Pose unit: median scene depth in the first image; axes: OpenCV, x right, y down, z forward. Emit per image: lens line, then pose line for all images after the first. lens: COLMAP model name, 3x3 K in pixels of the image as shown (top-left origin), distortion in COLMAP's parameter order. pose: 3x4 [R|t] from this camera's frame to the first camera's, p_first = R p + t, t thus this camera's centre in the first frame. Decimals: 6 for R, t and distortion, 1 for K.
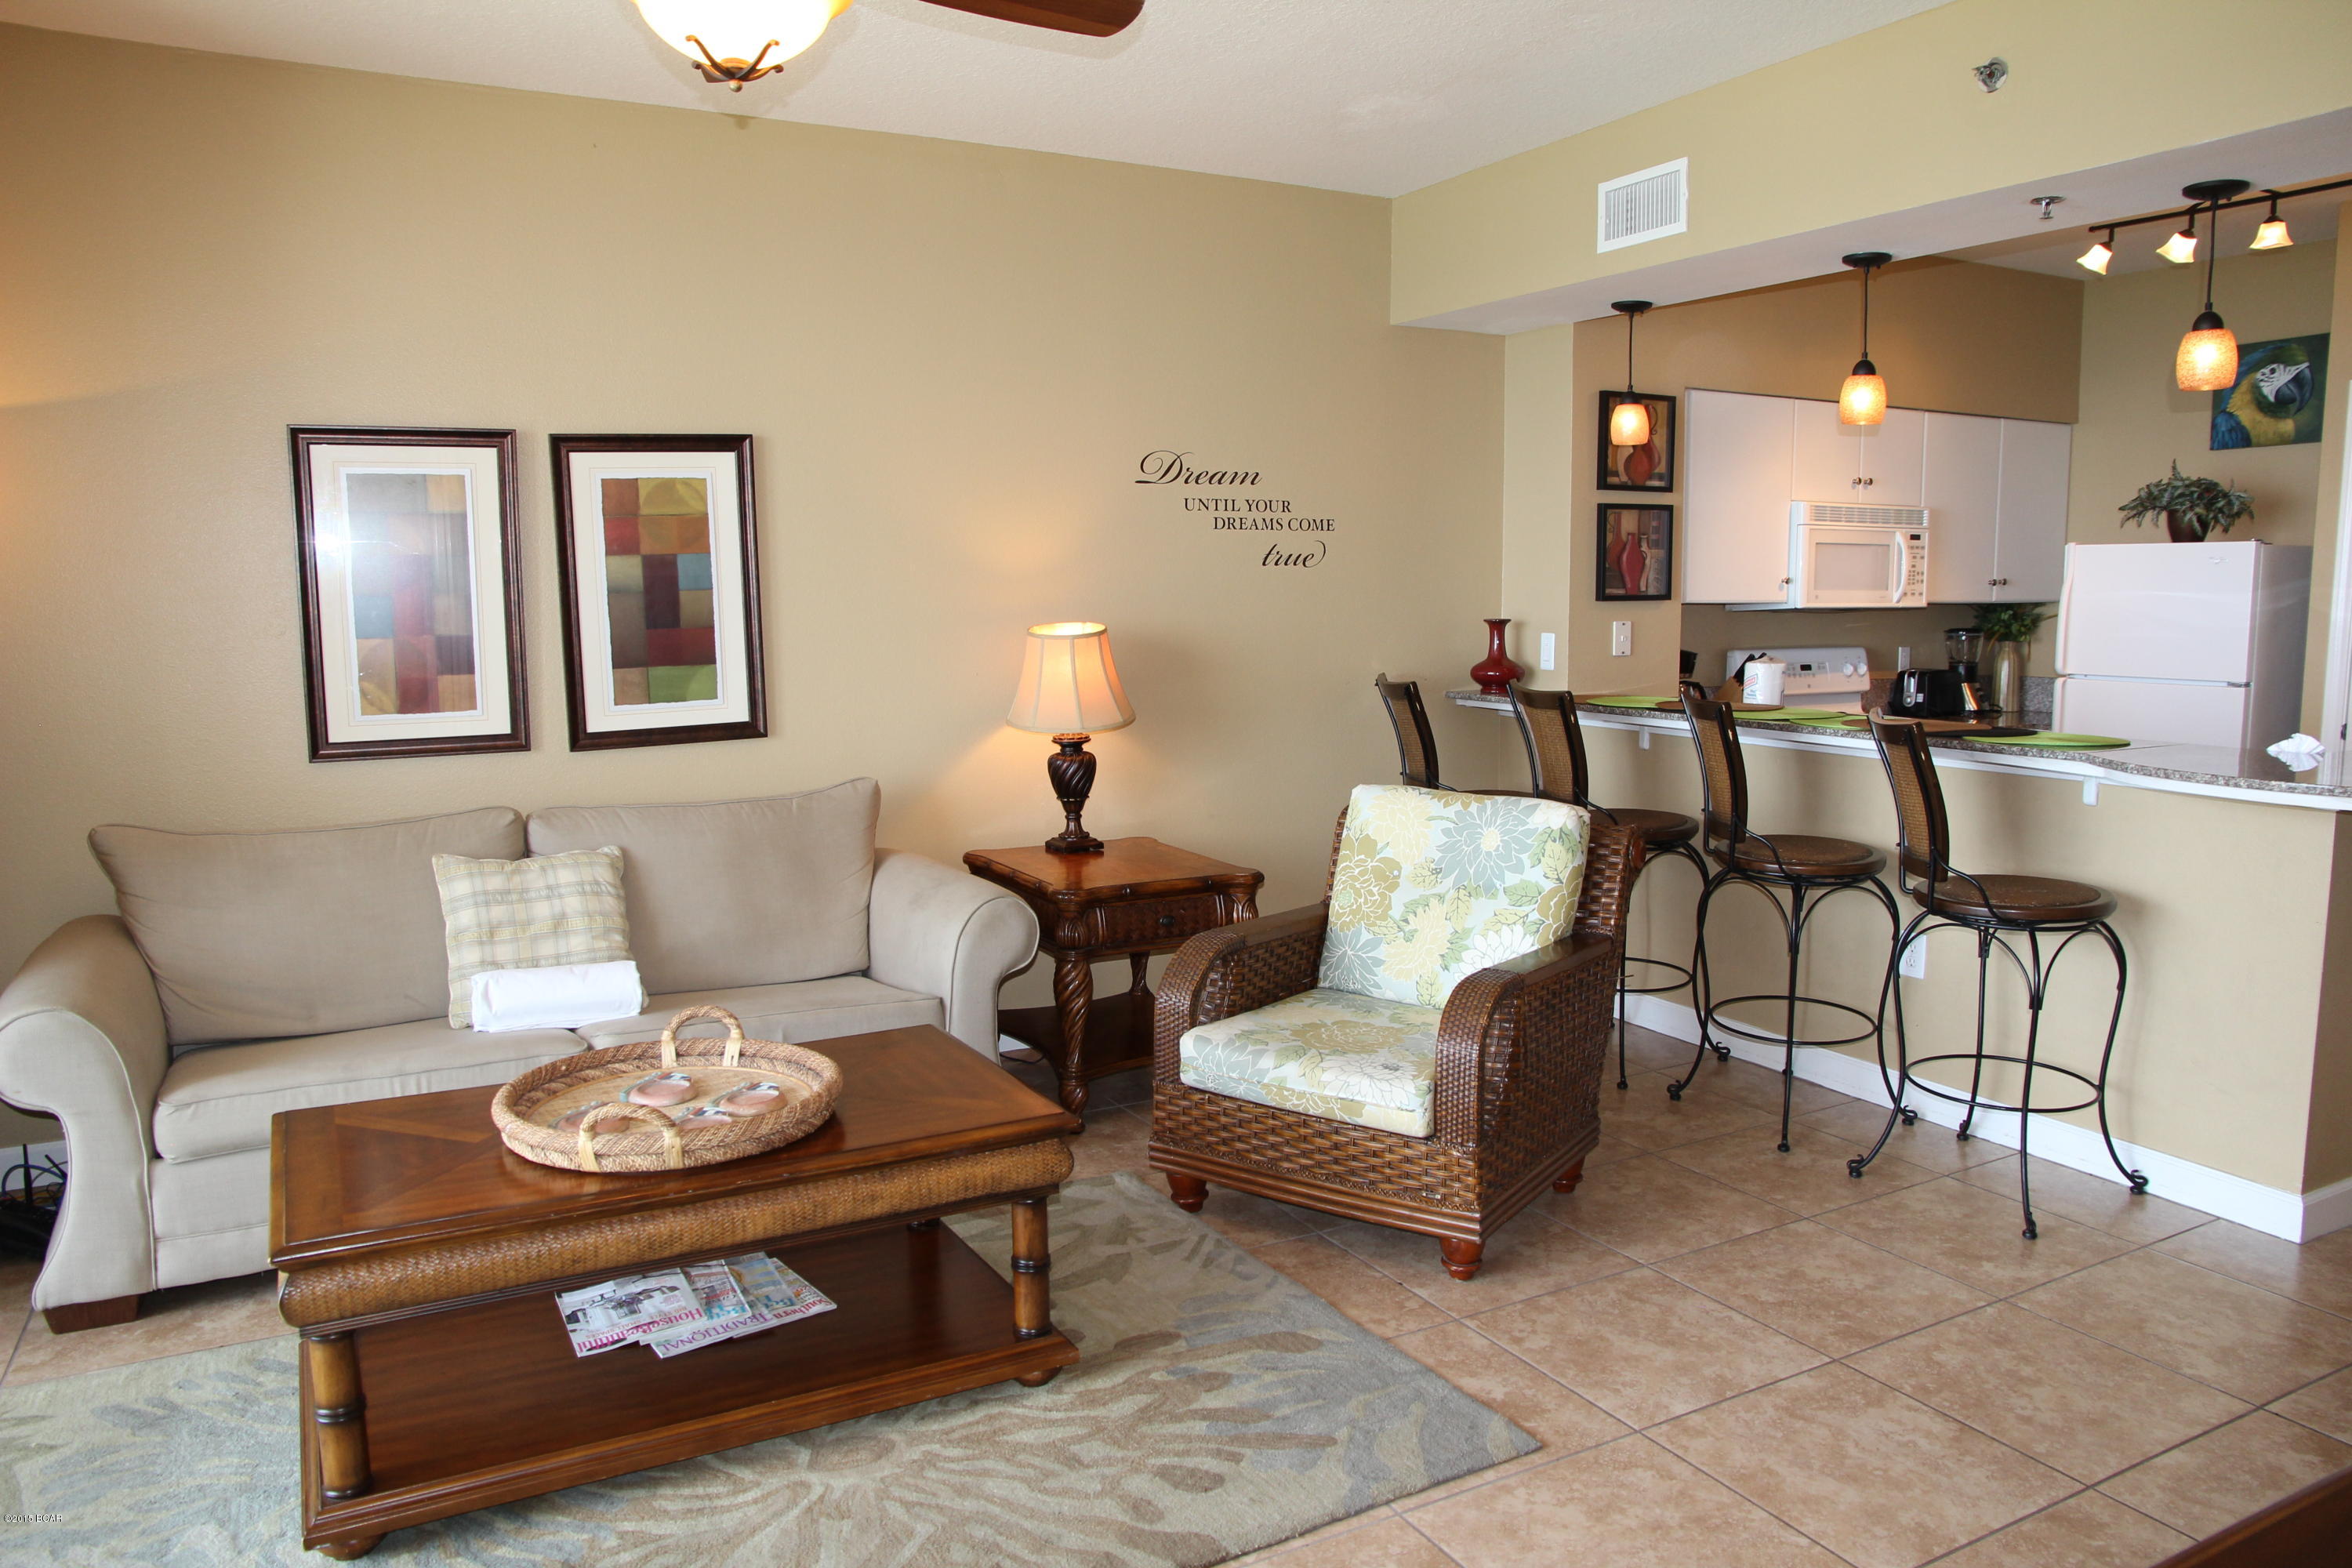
lens RADIAL K [[1619.1, 0, 1208.0], [0, 1619.1, 786.8], [0, 0, 1]] dist [-0.111538, 0.082356]
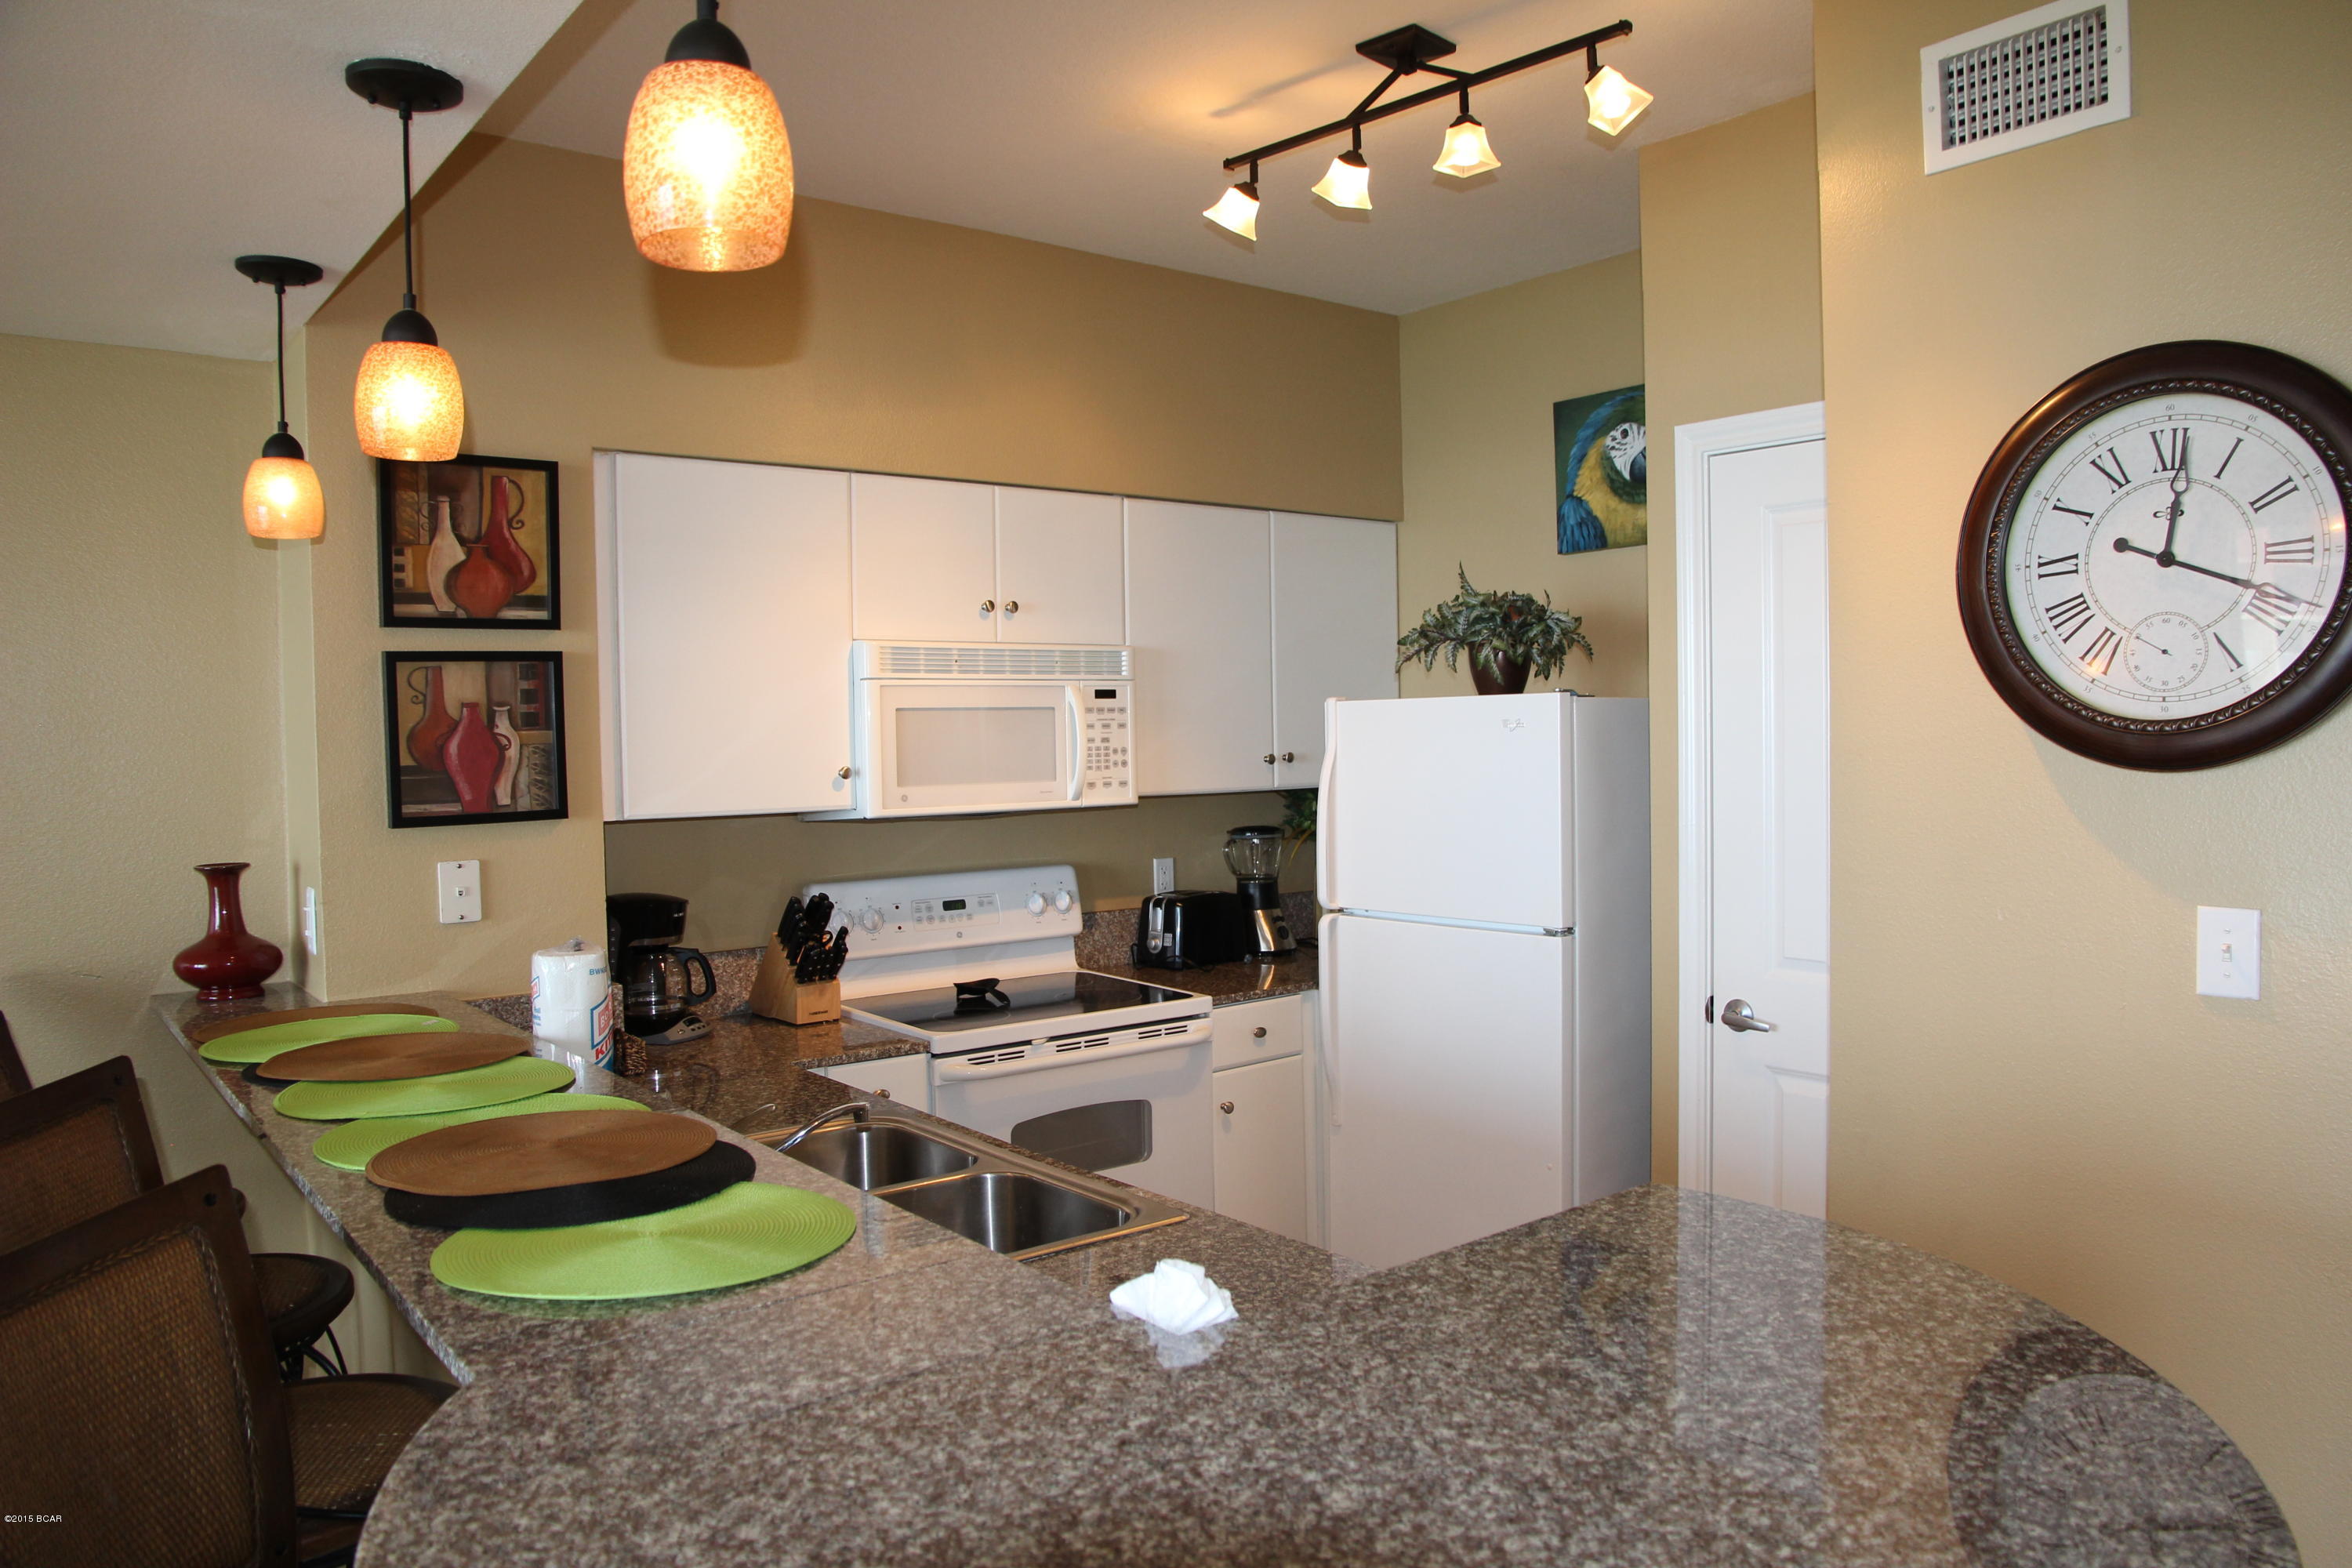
lens RADIAL K [[1619.1, 0, 1208.0], [0, 1619.1, 786.8], [0, 0, 1]] dist [-0.111538, 0.082356]
pose [[0.983787, -0.021908, 0.178000, 0.517078], [0.038451, 0.995196, -0.090031, -0.086076], [-0.175173, 0.095415, 0.979903, 0.514193]]
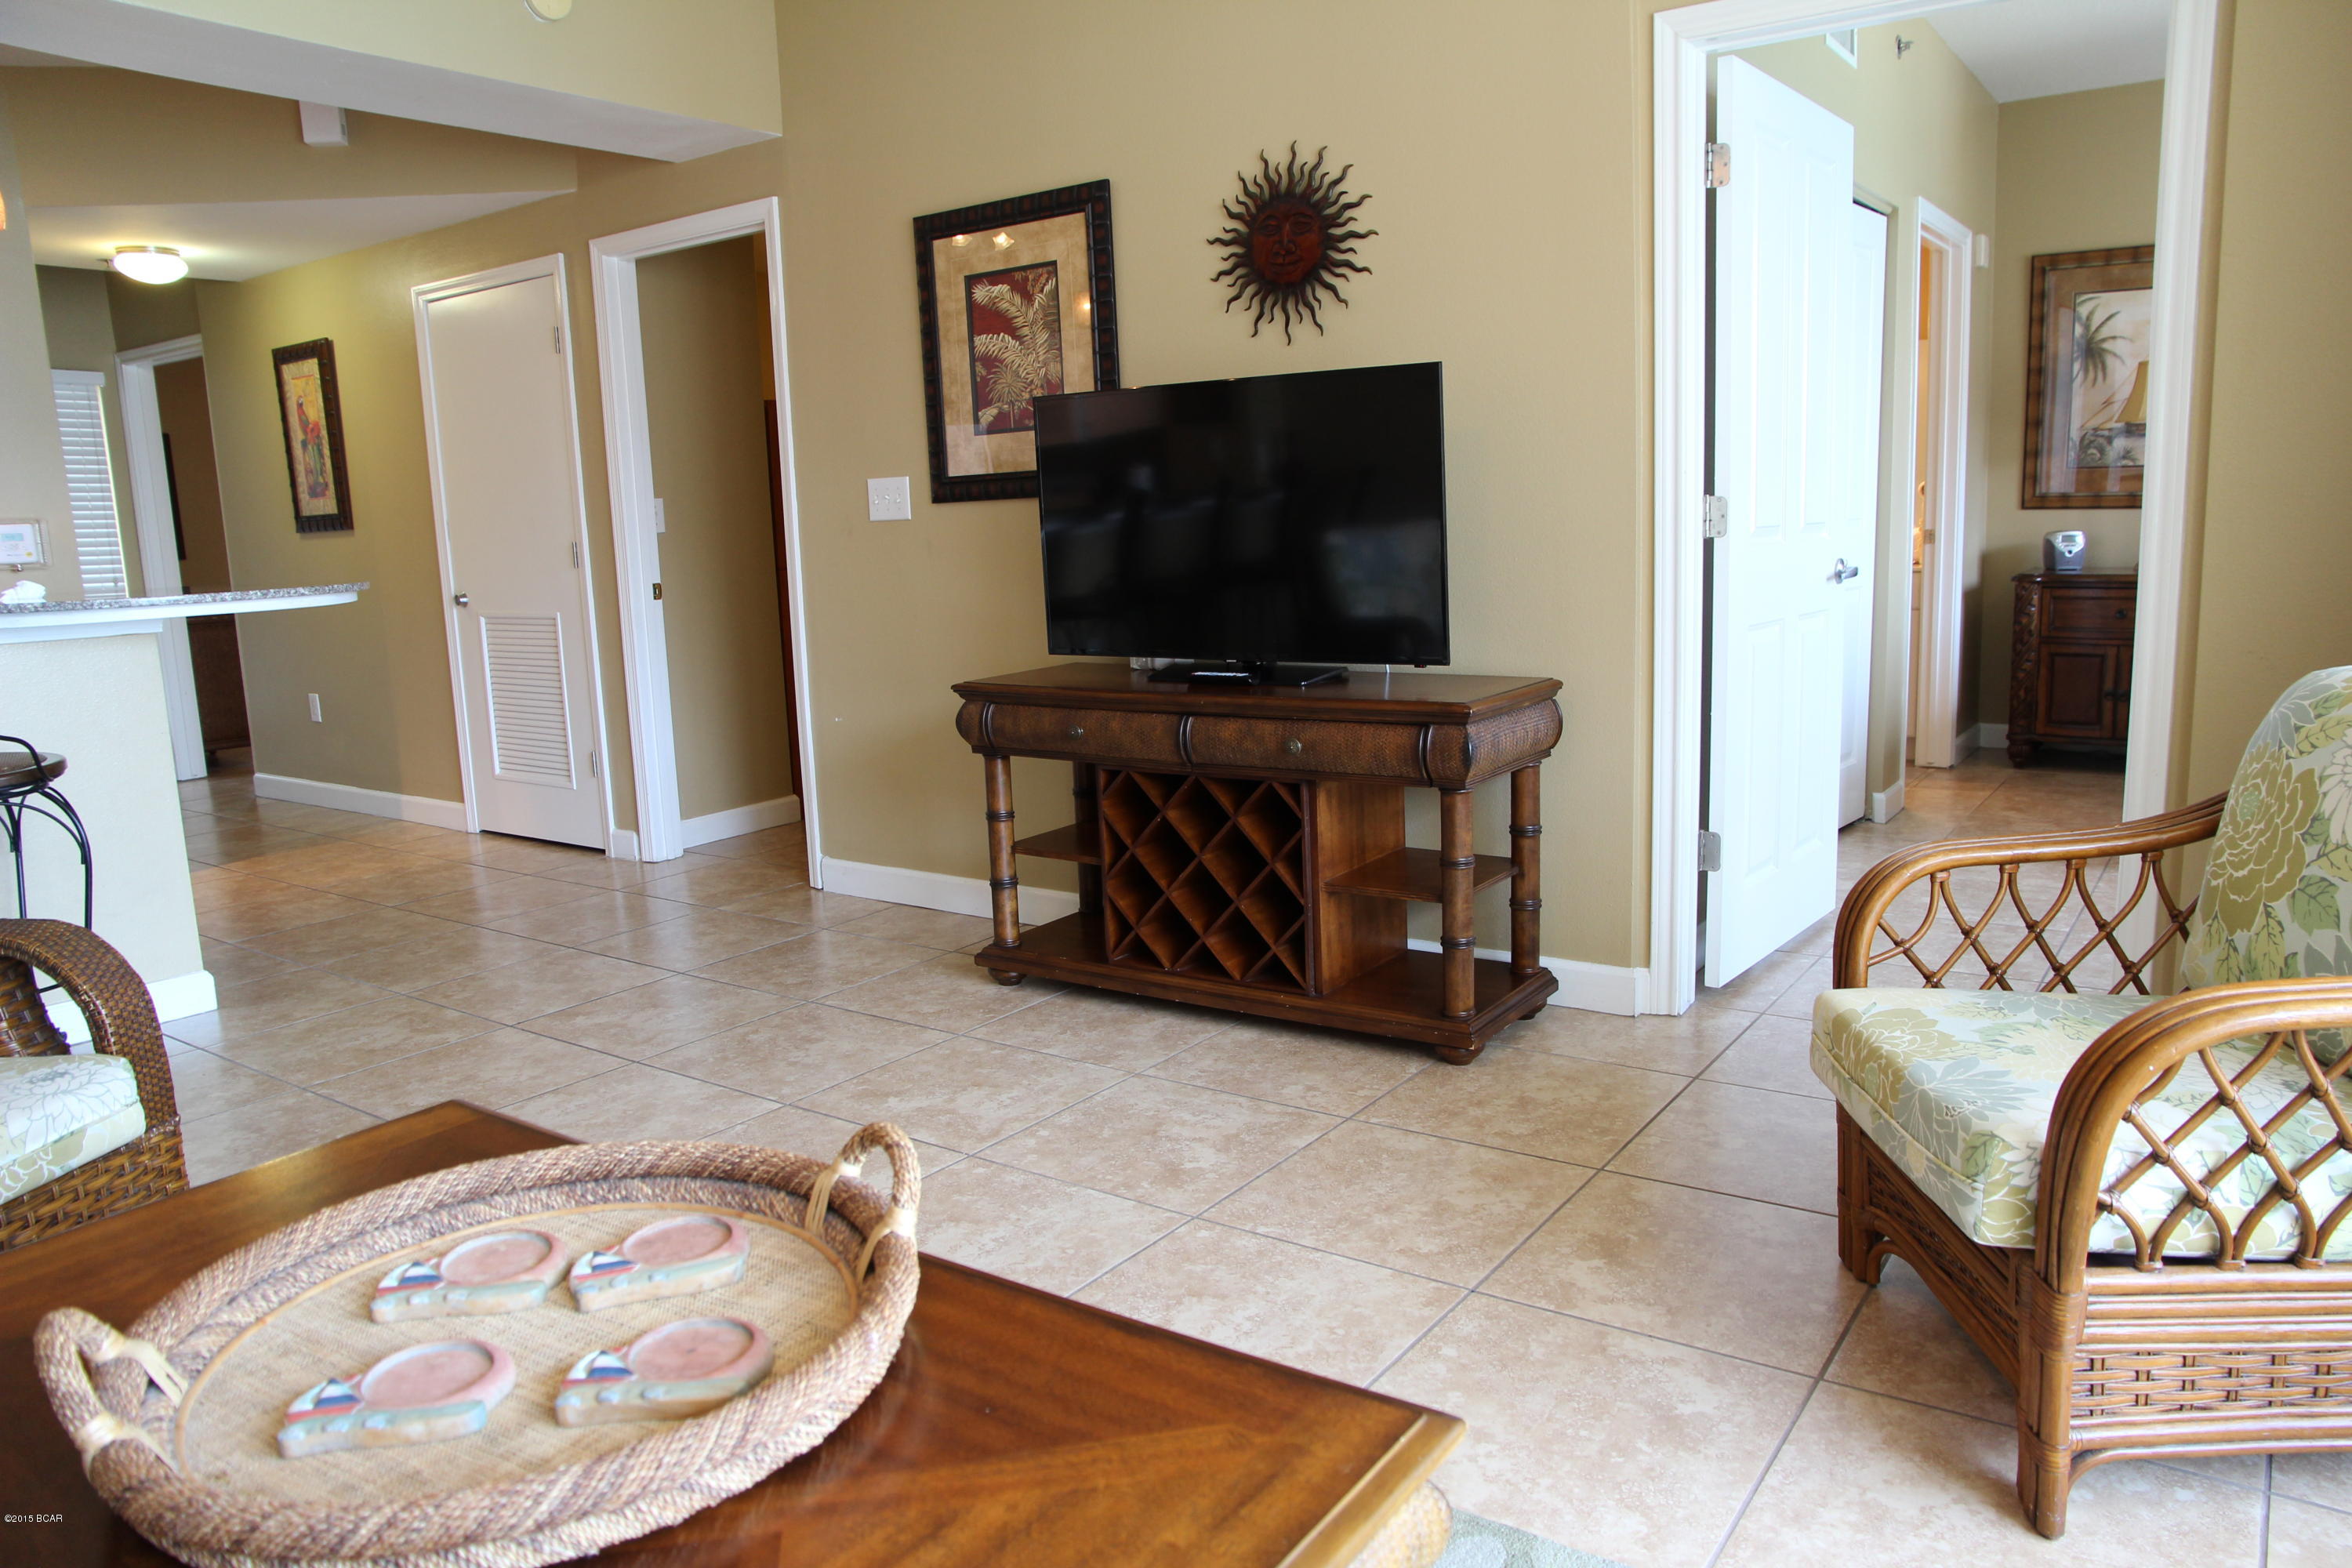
lens RADIAL K [[1619.1, 0, 1208.0], [0, 1619.1, 786.8], [0, 0, 1]] dist [-0.111538, 0.082356]
pose [[-0.446842, -0.132442, 0.884755, -0.508961], [0.145380, 0.965085, 0.217890, -0.010444], [-0.882721, 0.225988, -0.411986, 0.631653]]
